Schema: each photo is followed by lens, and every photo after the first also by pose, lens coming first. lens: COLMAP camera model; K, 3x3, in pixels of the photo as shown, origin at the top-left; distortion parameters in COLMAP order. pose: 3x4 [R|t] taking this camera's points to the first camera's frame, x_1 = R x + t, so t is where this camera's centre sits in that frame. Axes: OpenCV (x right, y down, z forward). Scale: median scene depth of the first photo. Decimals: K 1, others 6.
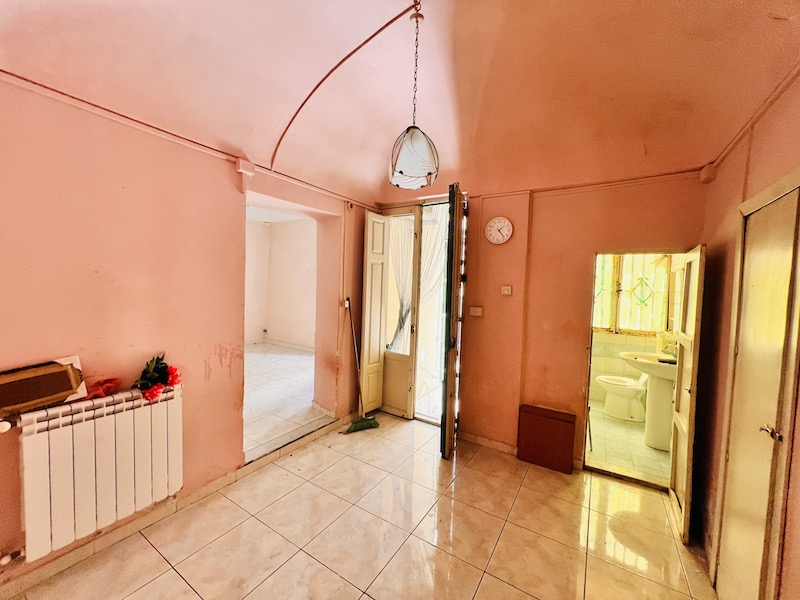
lens RADIAL K [[321.4, 0, 398.2], [0, 321.4, 298.8], [0, 0, 1]] dist [-0.003744, 0.001087]
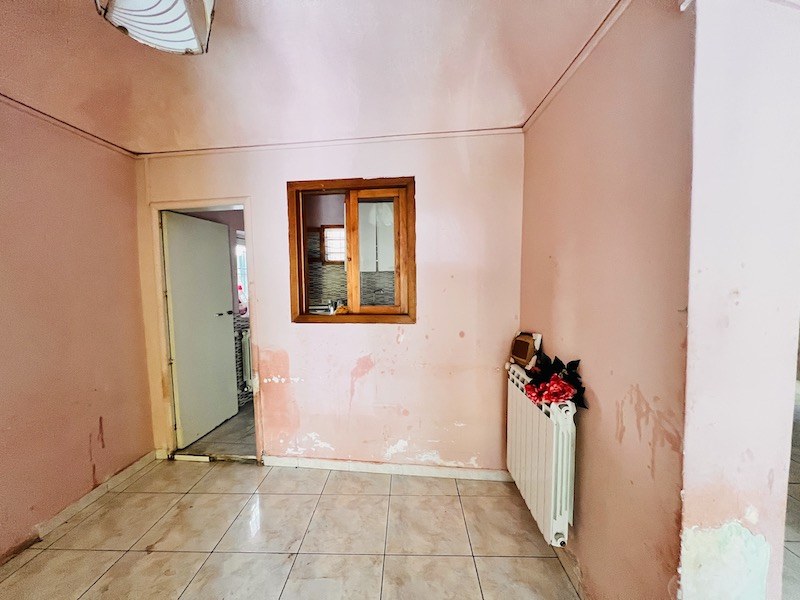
lens RADIAL K [[321.4, 0, 398.2], [0, 321.4, 298.8], [0, 0, 1]] dist [-0.003744, 0.001087]
pose [[-0.858702, 0.012452, -0.512324, -0.007779], [-0.037521, 0.995494, 0.087085, -0.013428], [0.511100, 0.094004, -0.854366, 0.992493]]
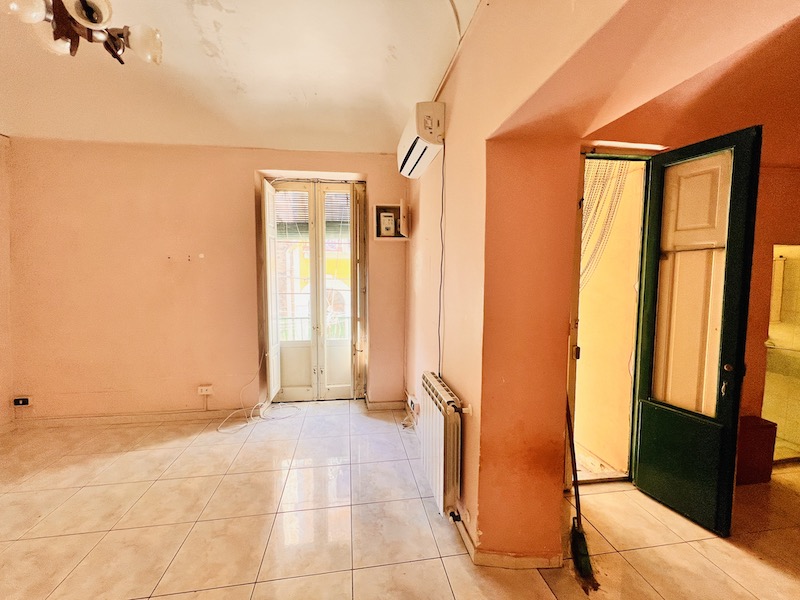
lens RADIAL K [[321.4, 0, 398.2], [0, 321.4, 298.8], [0, 0, 1]] dist [-0.003744, 0.001087]
pose [[0.752193, -0.077816, 0.654332, -0.796070], [0.050372, 0.996887, 0.060648, -0.084802], [-0.657014, -0.012659, 0.753772, 0.960551]]
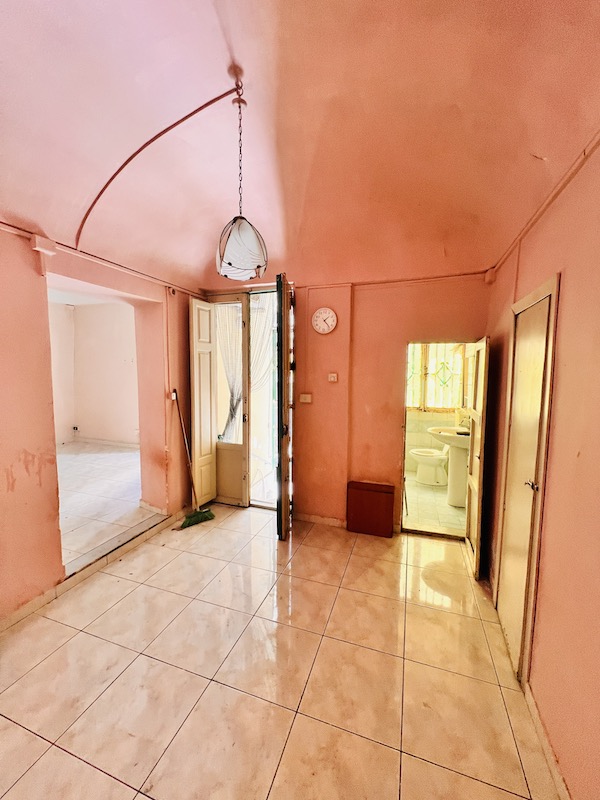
lens RADIAL K [[321.4, 0, 301.8], [0, 321.4, 398.4], [0, 0, 1]] dist [-0.003744, 0.001087]
pose [[0.972282, -0.043470, 0.229735, -0.011973], [0.033238, 0.998283, 0.048223, -0.012536], [-0.231437, -0.039251, 0.972058, -0.015954]]
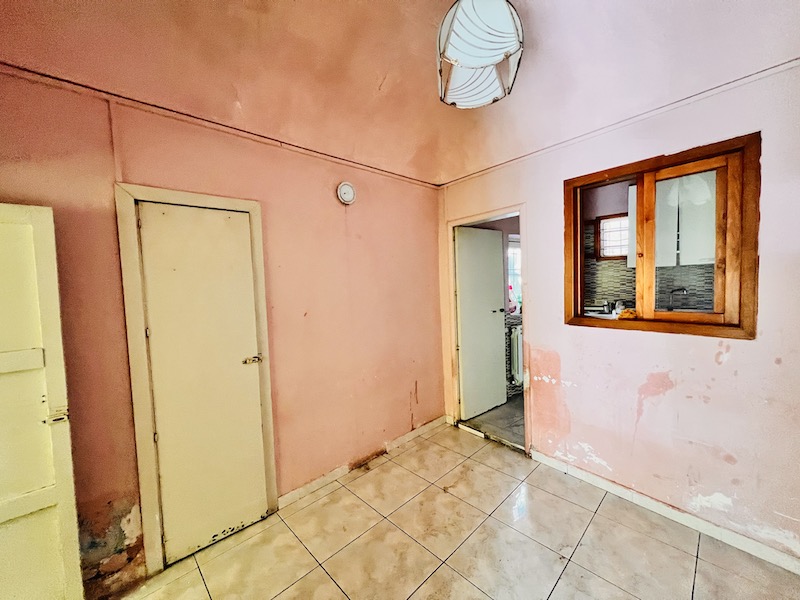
lens RADIAL K [[320.3, 0, 398.1], [0, 320.3, 299.1], [0, 0, 1]] dist [-0.000614, 0.000537]
pose [[-0.972768, -0.009531, 0.231585, 0.027845], [0.015186, 0.994386, 0.104714, -0.024096], [-0.231283, 0.105379, -0.967163, 1.021507]]
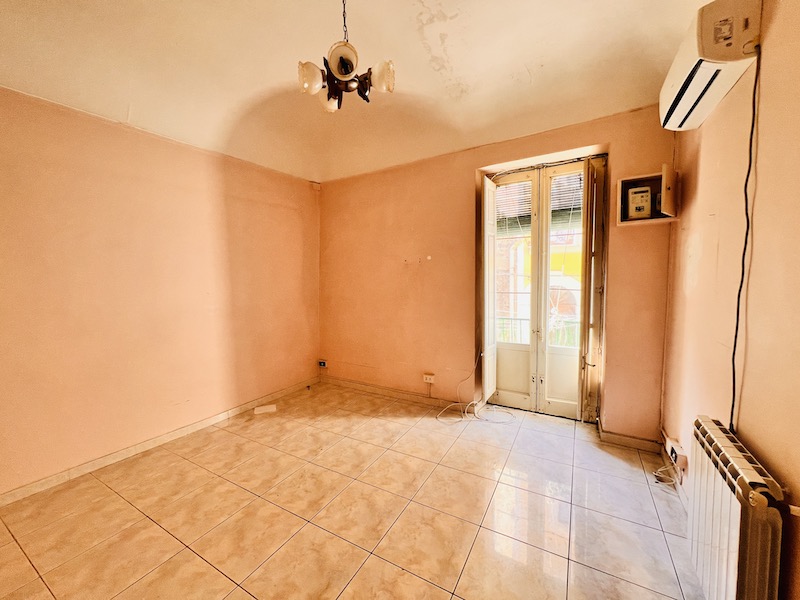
lens RADIAL K [[321.4, 0, 398.2], [0, 321.4, 298.8], [0, 0, 1]] dist [-0.003744, 0.001087]
pose [[0.997717, -0.055490, 0.038498, -0.742980], [0.054220, 0.997974, 0.033292, -0.089894], [-0.040267, -0.031129, 0.998704, 1.016561]]
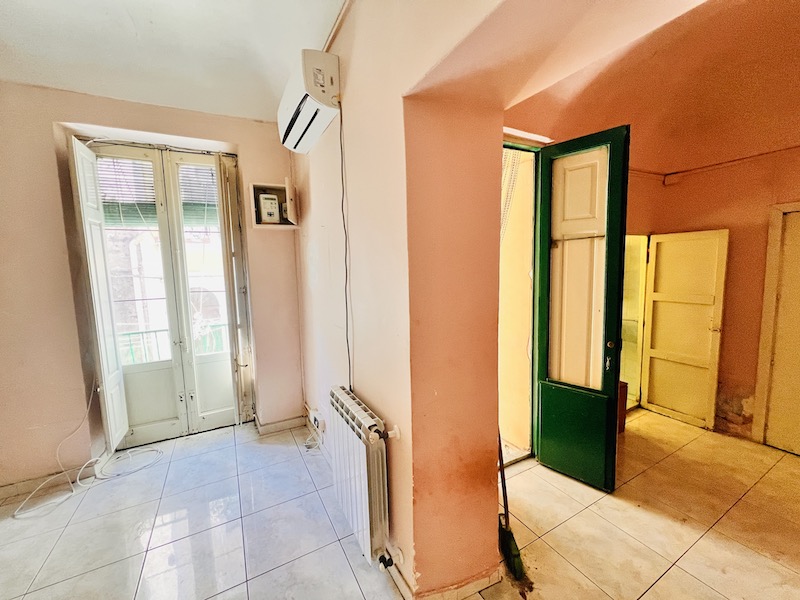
lens RADIAL K [[321.4, 0, 398.2], [0, 321.4, 298.8], [0, 0, 1]] dist [-0.003744, 0.001087]
pose [[0.482295, -0.134617, 0.865604, -0.719304], [0.081560, 0.990730, 0.108633, -0.092725], [-0.872204, 0.018205, 0.488803, 1.074251]]
